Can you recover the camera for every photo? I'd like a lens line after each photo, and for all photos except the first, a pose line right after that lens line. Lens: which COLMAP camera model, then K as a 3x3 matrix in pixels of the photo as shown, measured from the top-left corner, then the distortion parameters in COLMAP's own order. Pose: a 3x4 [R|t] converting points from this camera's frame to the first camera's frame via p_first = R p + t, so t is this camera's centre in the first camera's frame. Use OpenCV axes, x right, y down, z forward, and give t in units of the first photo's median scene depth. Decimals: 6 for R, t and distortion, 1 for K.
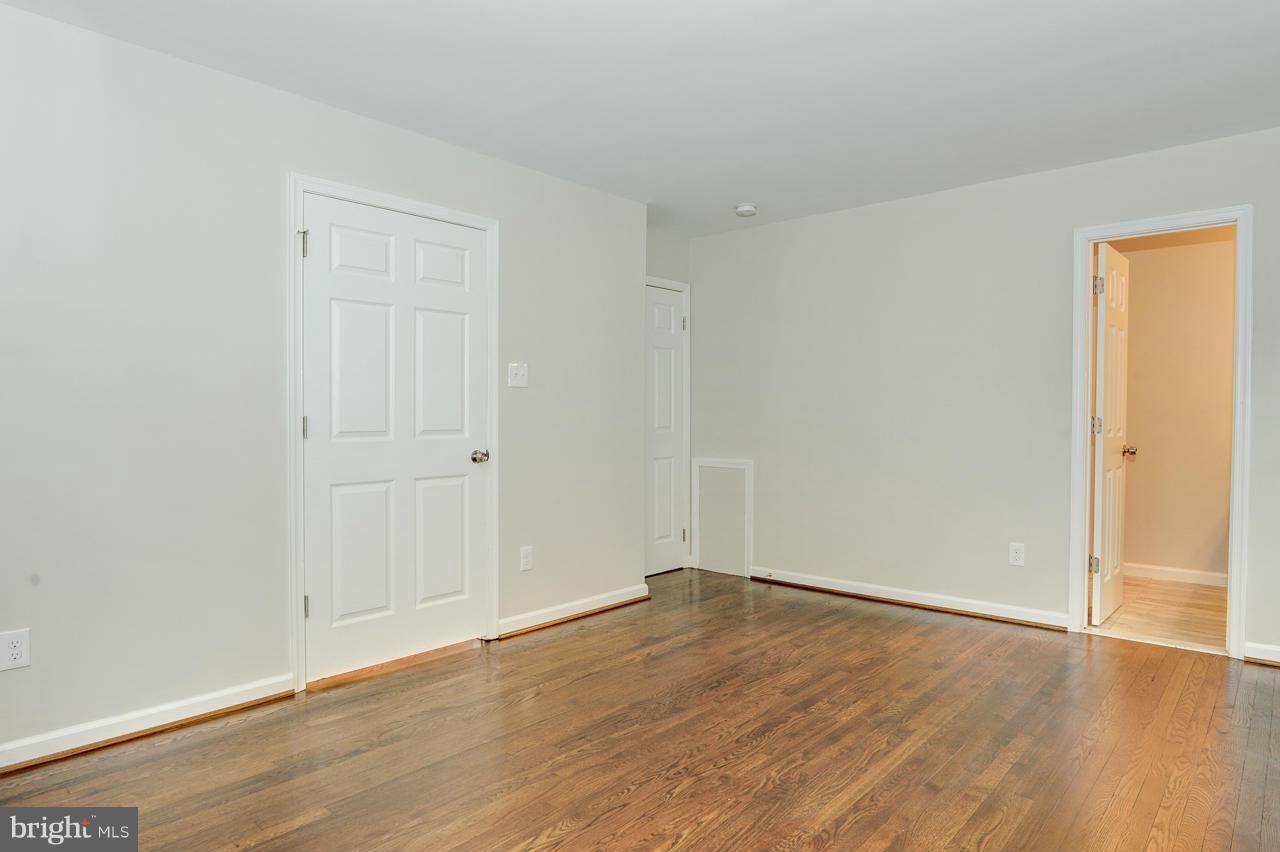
lens RADIAL K [[753.0, 0, 646.6], [0, 753.0, 427.7], [0, 0, 1]] dist [-0.043455, 0.019506]
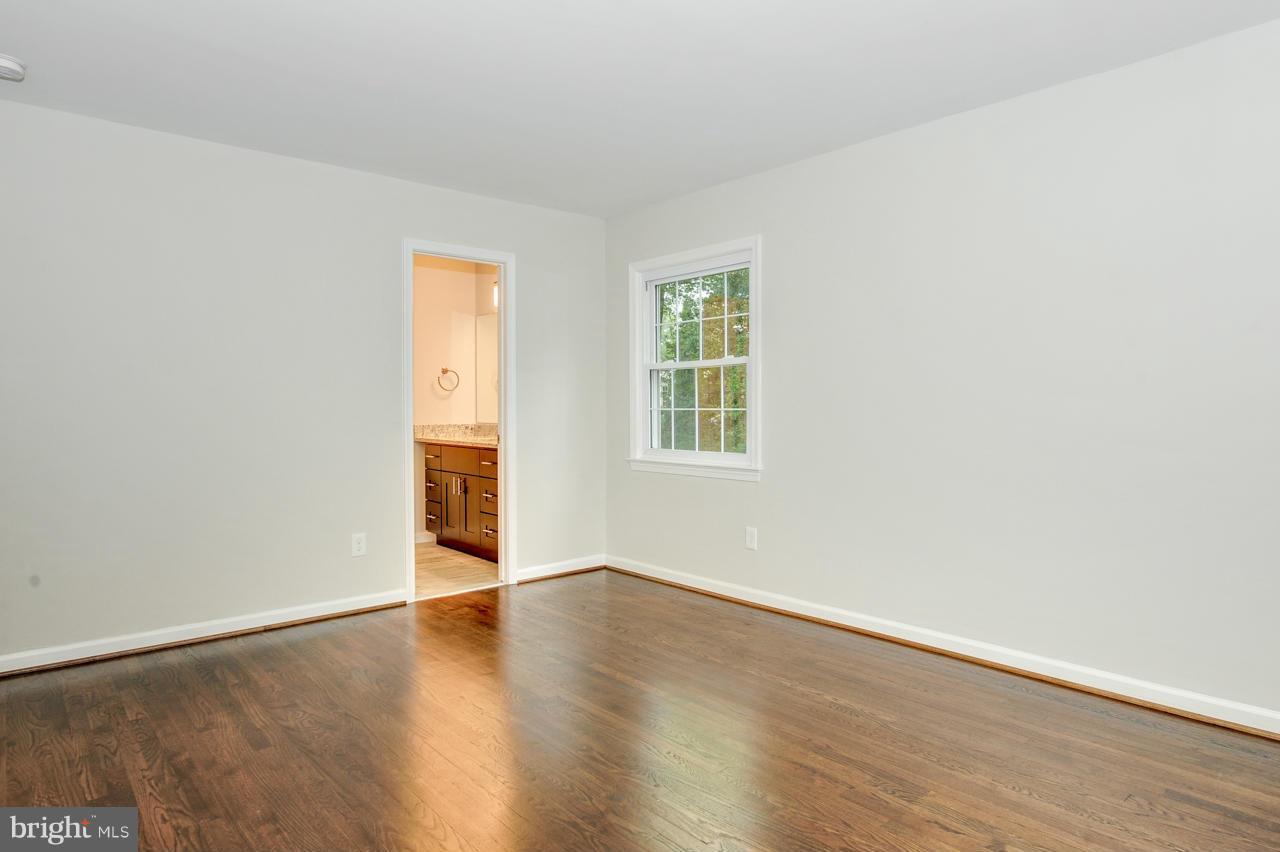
lens RADIAL K [[753.0, 0, 646.6], [0, 753.0, 427.7], [0, 0, 1]] dist [-0.043455, 0.019506]
pose [[0.122083, -0.030207, 0.992060, -0.662039], [0.023419, 0.999346, 0.027547, -0.011793], [-0.992244, 0.019870, 0.122711, 0.696819]]
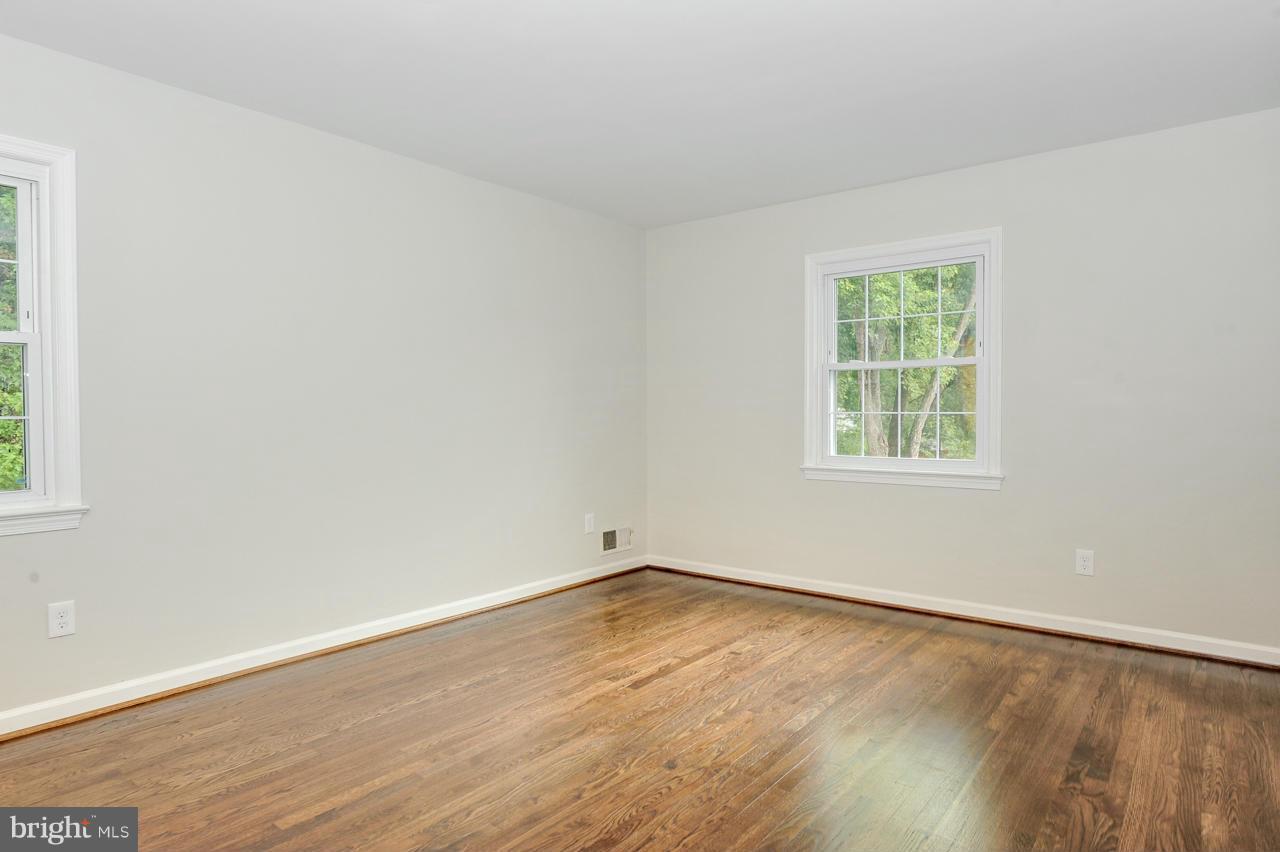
lens RADIAL K [[731.9, 0, 640.0], [0, 731.9, 426.0], [0, 0, 1]] dist [-0.049233, 0.031543]
pose [[-0.998672, 0.003342, -0.051420, 0.163221], [0.001167, 0.999105, 0.042273, -0.030358], [0.051515, 0.042157, -0.997782, 1.635361]]
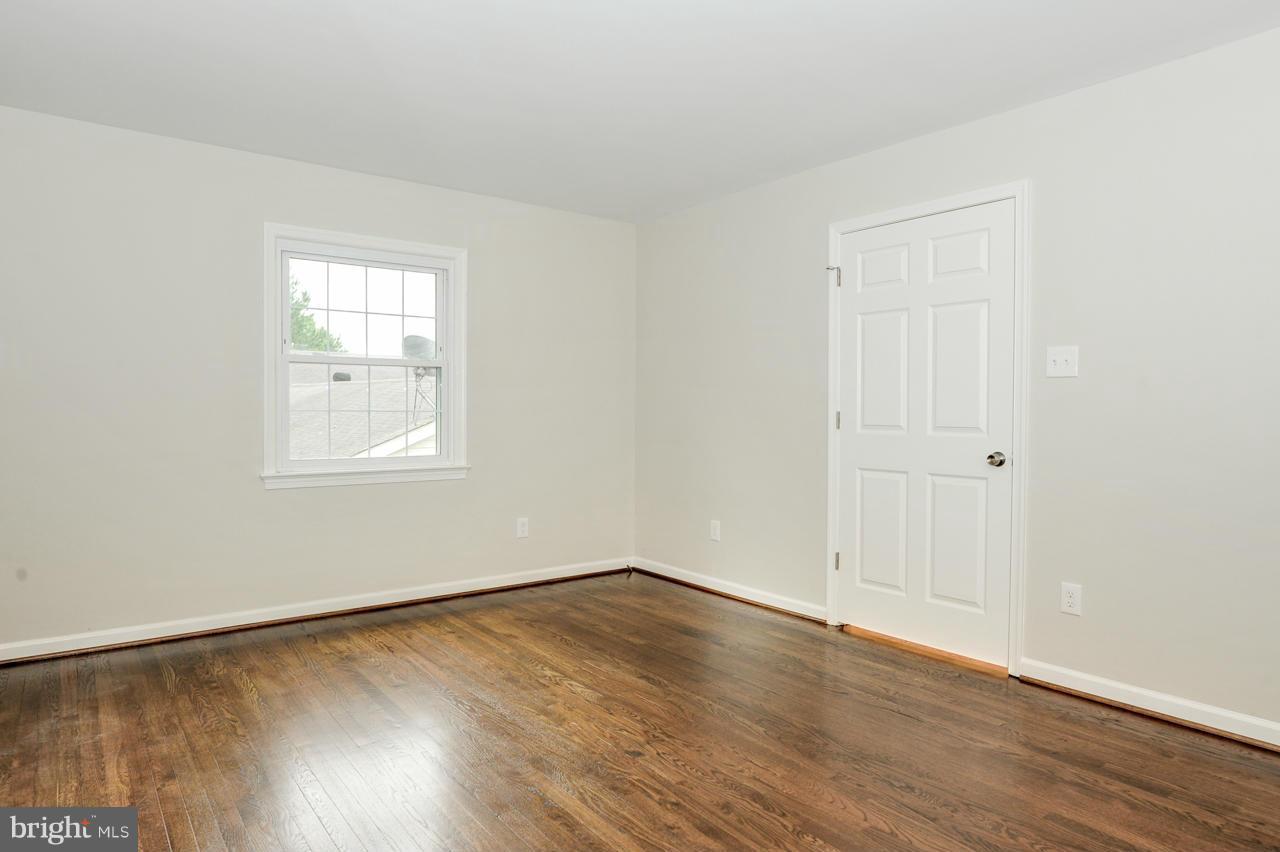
lens RADIAL K [[753.0, 0, 646.6], [0, 753.0, 427.7], [0, 0, 1]] dist [-0.043455, 0.019506]
pose [[-0.181886, 0.022482, -0.983063, 0.938505], [-0.026850, 0.999252, 0.027821, -0.016521], [0.982953, 0.031456, -0.181146, 0.989378]]
